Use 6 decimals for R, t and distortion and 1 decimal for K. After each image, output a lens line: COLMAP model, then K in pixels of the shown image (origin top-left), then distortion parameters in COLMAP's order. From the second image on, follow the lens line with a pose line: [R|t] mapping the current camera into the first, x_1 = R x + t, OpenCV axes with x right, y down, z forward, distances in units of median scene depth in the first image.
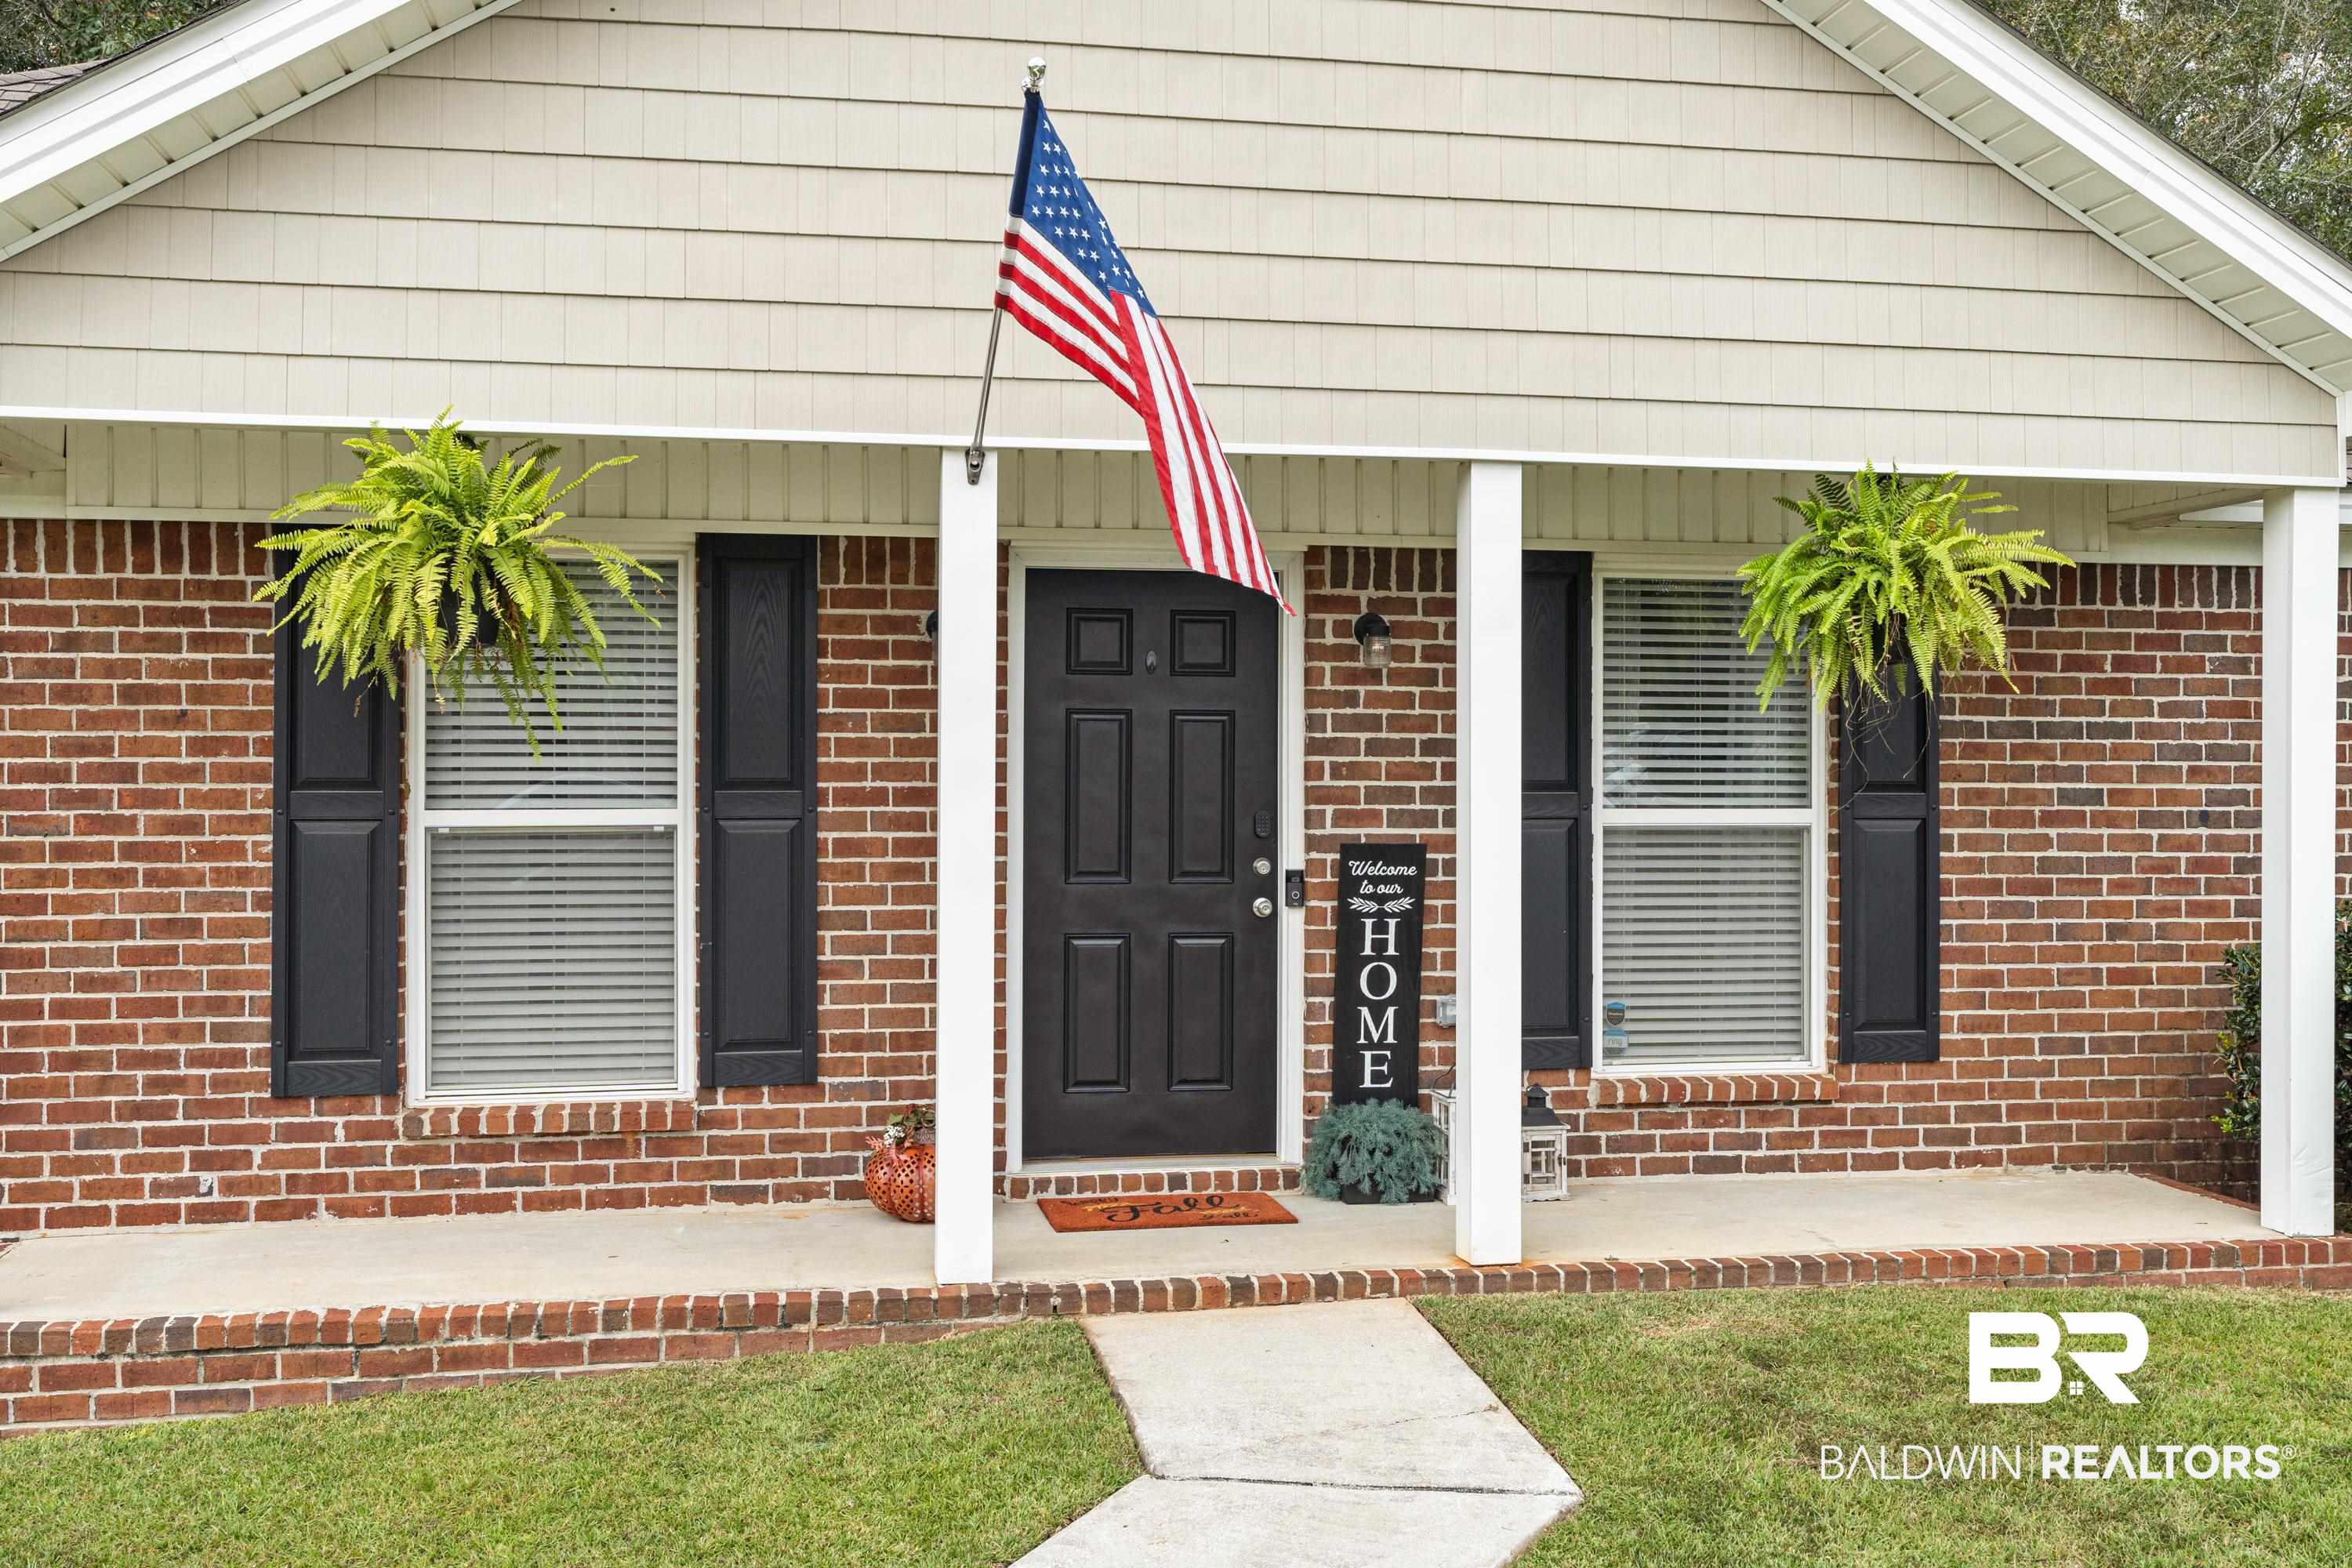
lens RADIAL K [[2319.7, 0, 1183.6], [0, 2319.7, 762.6], [0, 0, 1]] dist [0.019693, 0.000000]
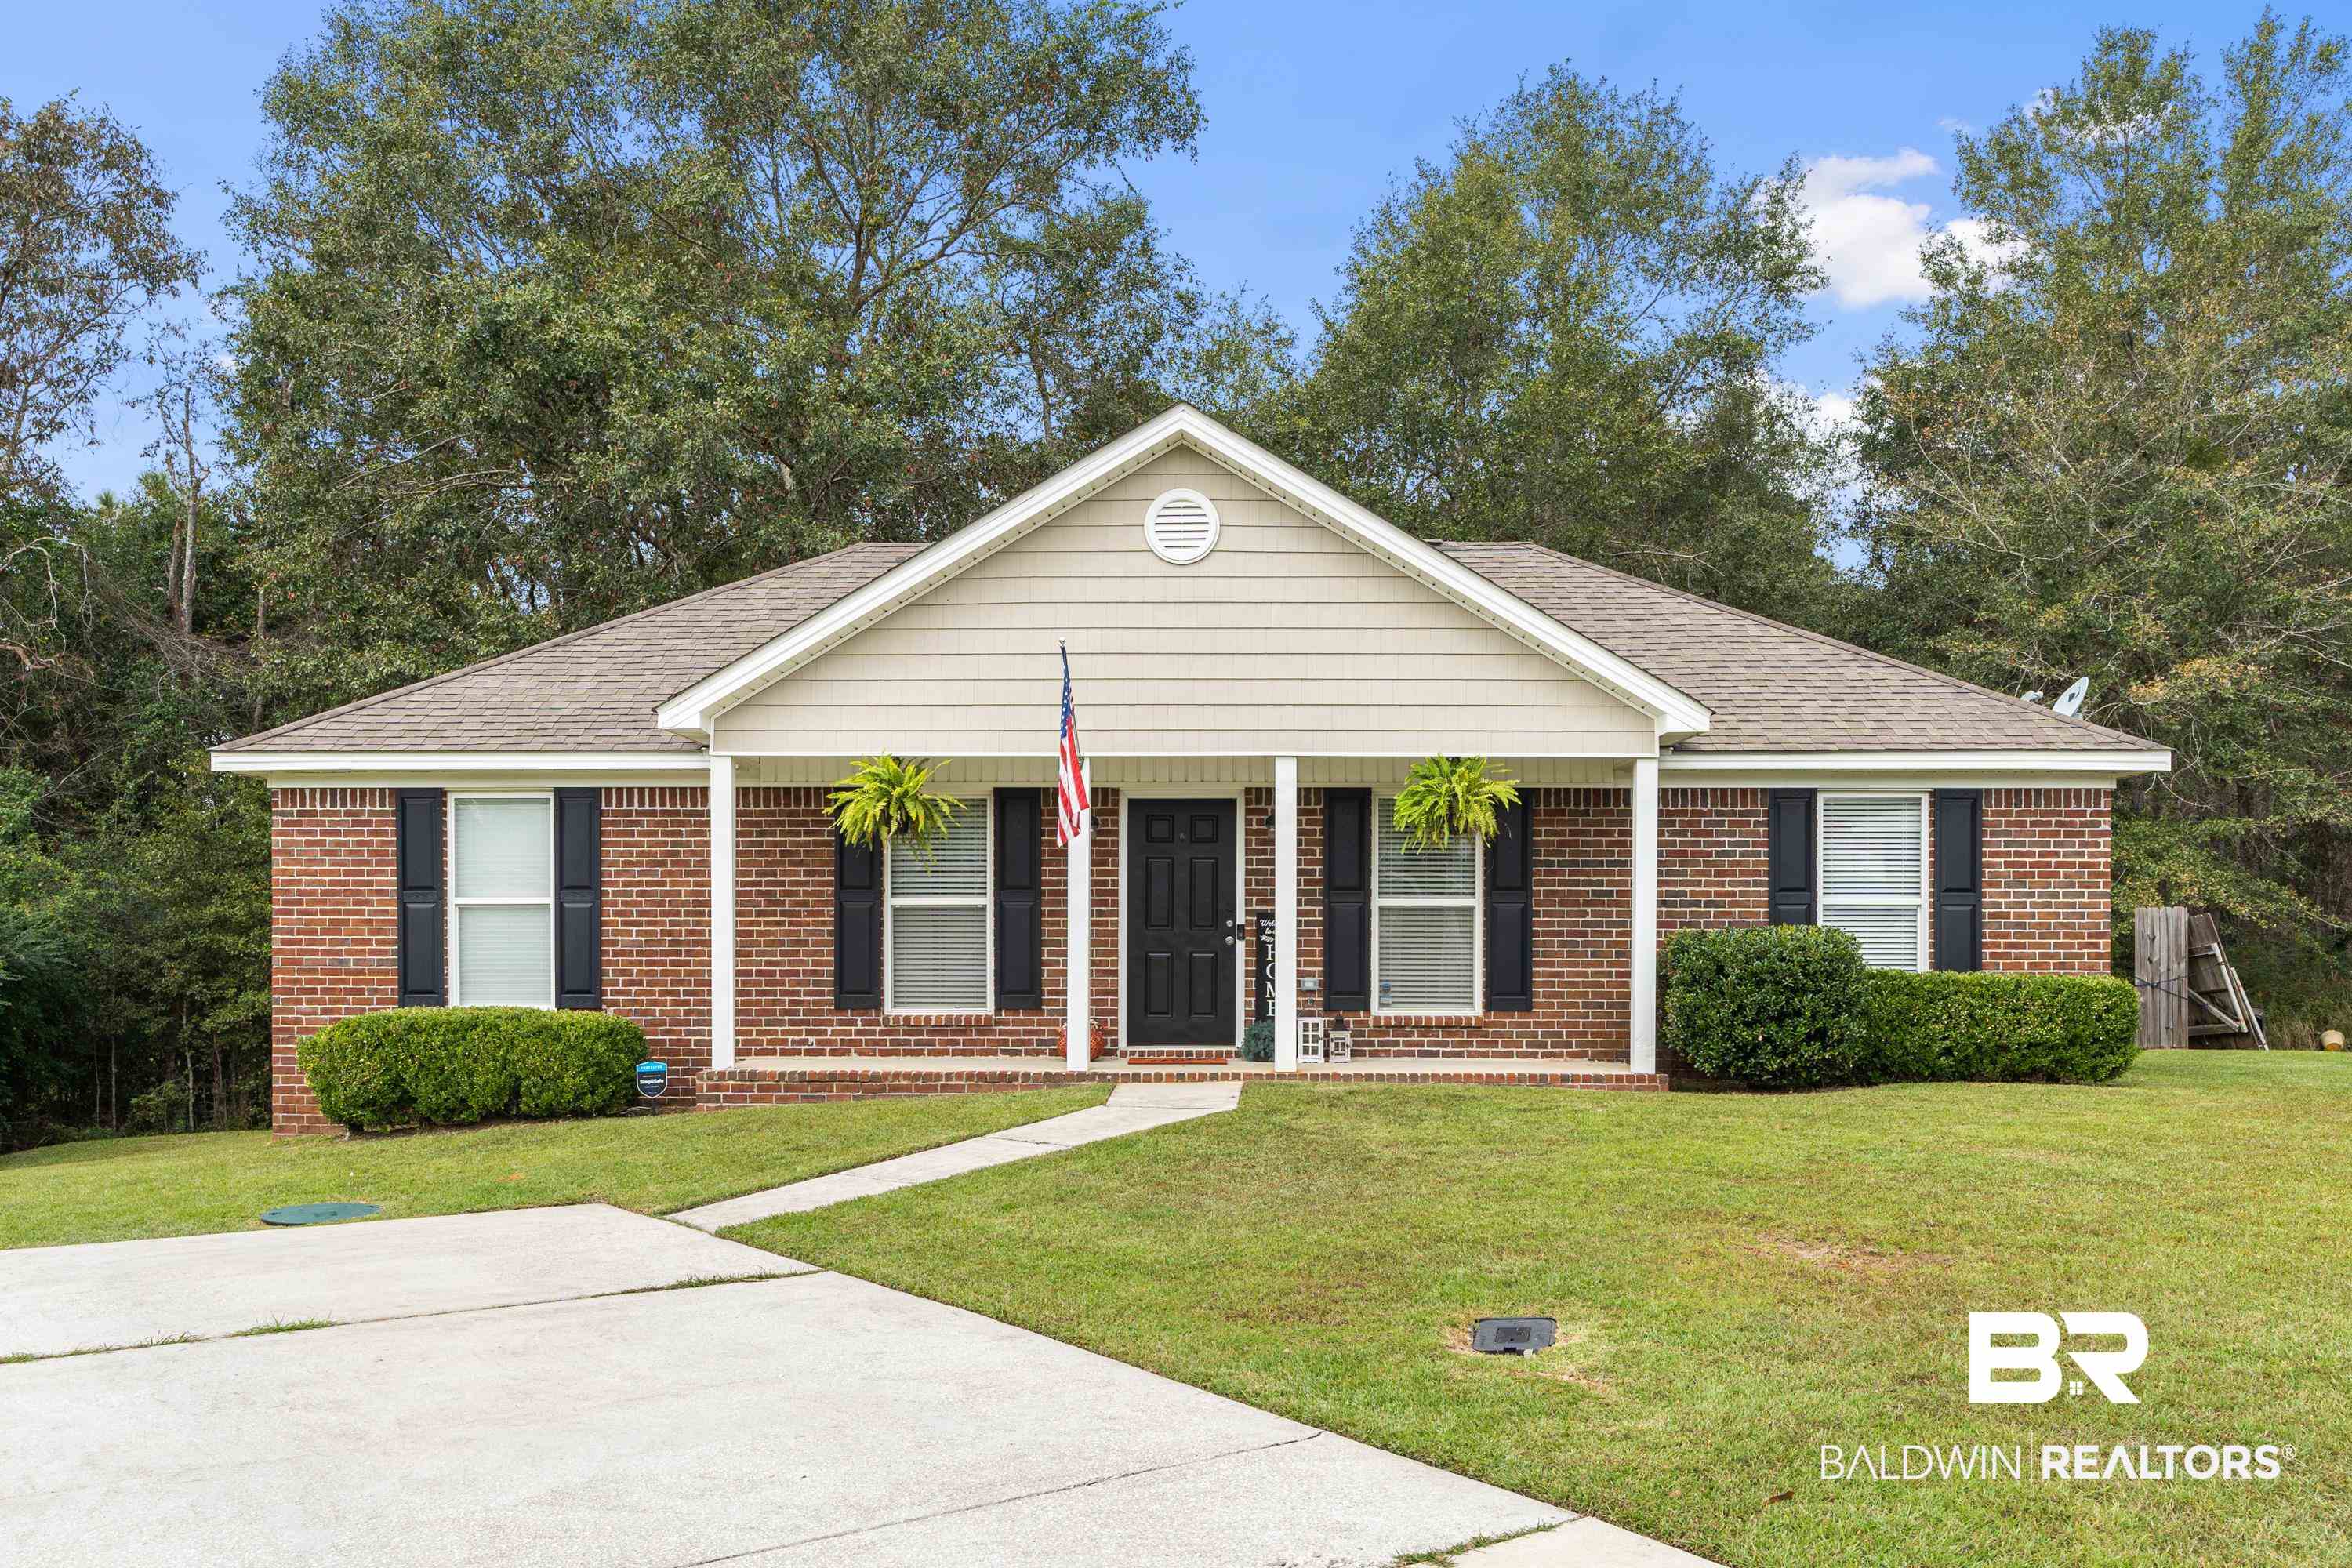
lens RADIAL K [[1905.4, 0, 1188.1], [0, 1905.4, 952.5], [0, 0, 1]] dist [0.003348, -0.002161]
pose [[0.978883, 0.001725, -0.204412, 0.418180], [0.001355, 0.999888, 0.014926, 0.048889], [0.204414, -0.014888, 0.978771, -0.974122]]
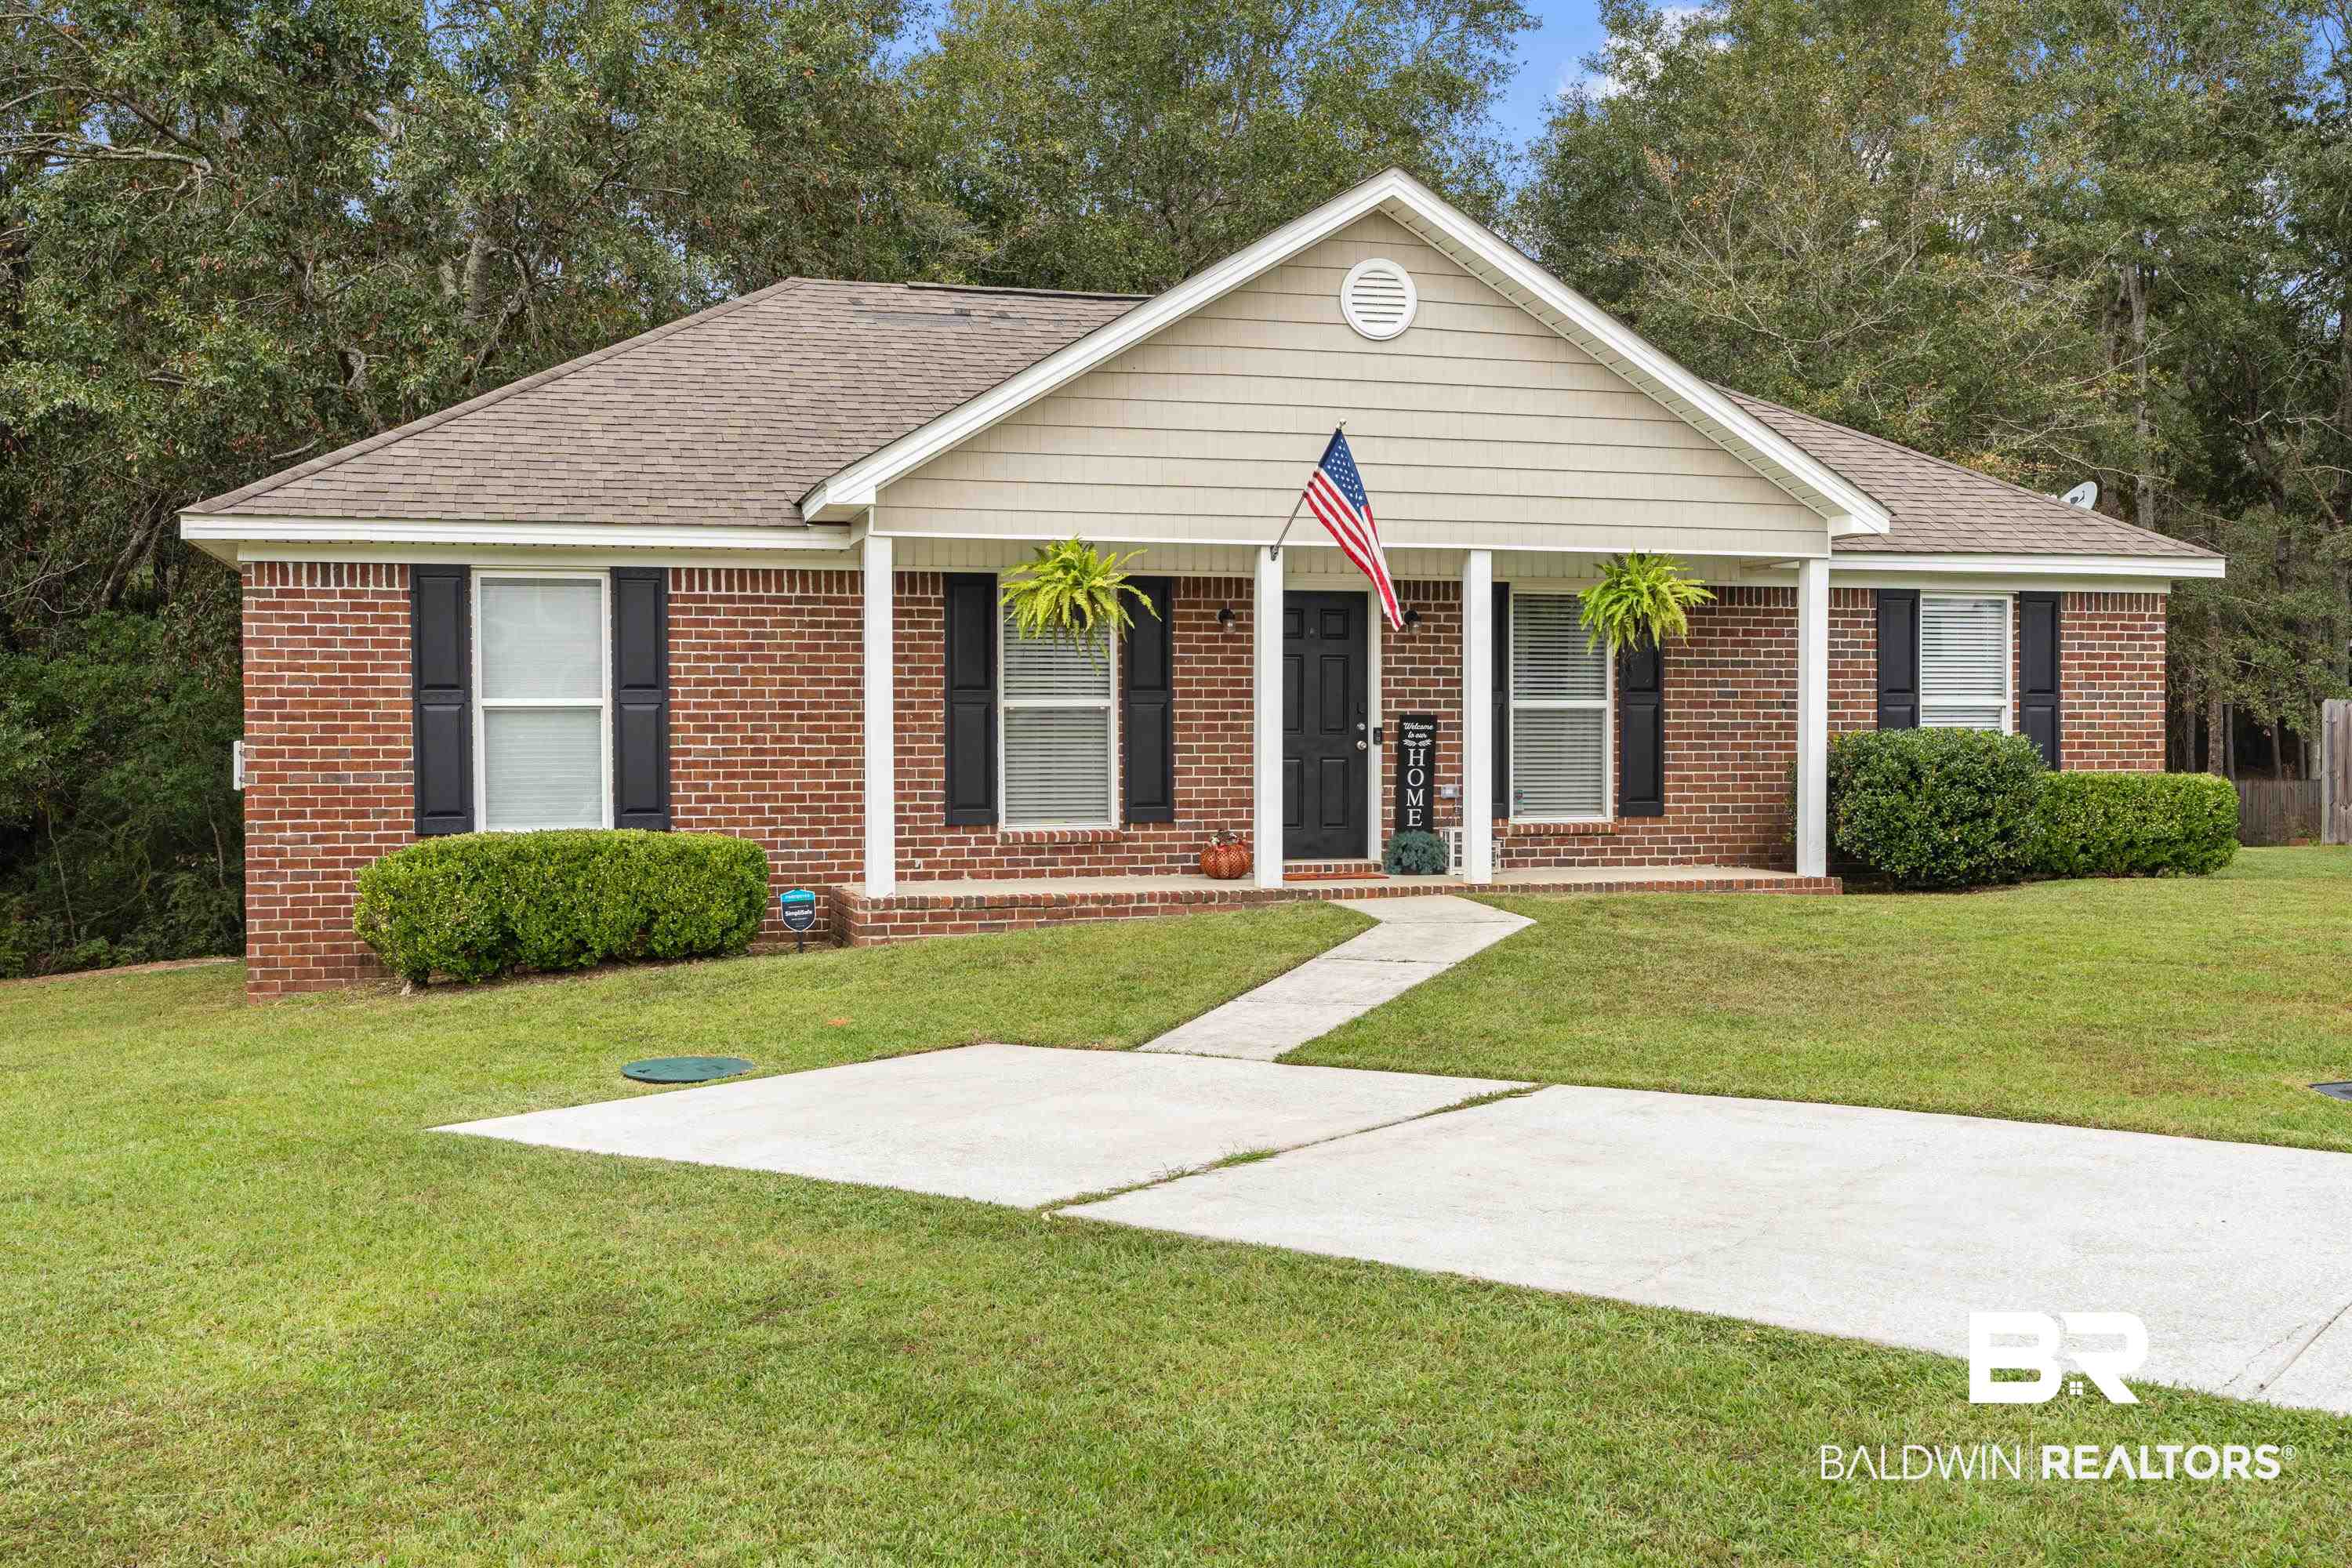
lens RADIAL K [[2319.7, 0, 1179.6], [0, 2319.7, 785.3], [0, 0, 1]] dist [0.019693, 0.000000]
pose [[0.995247, -0.006809, 0.097142, -0.374917], [0.004064, 0.999588, 0.028426, 0.040131], [-0.097295, -0.027896, 0.994865, -1.242431]]
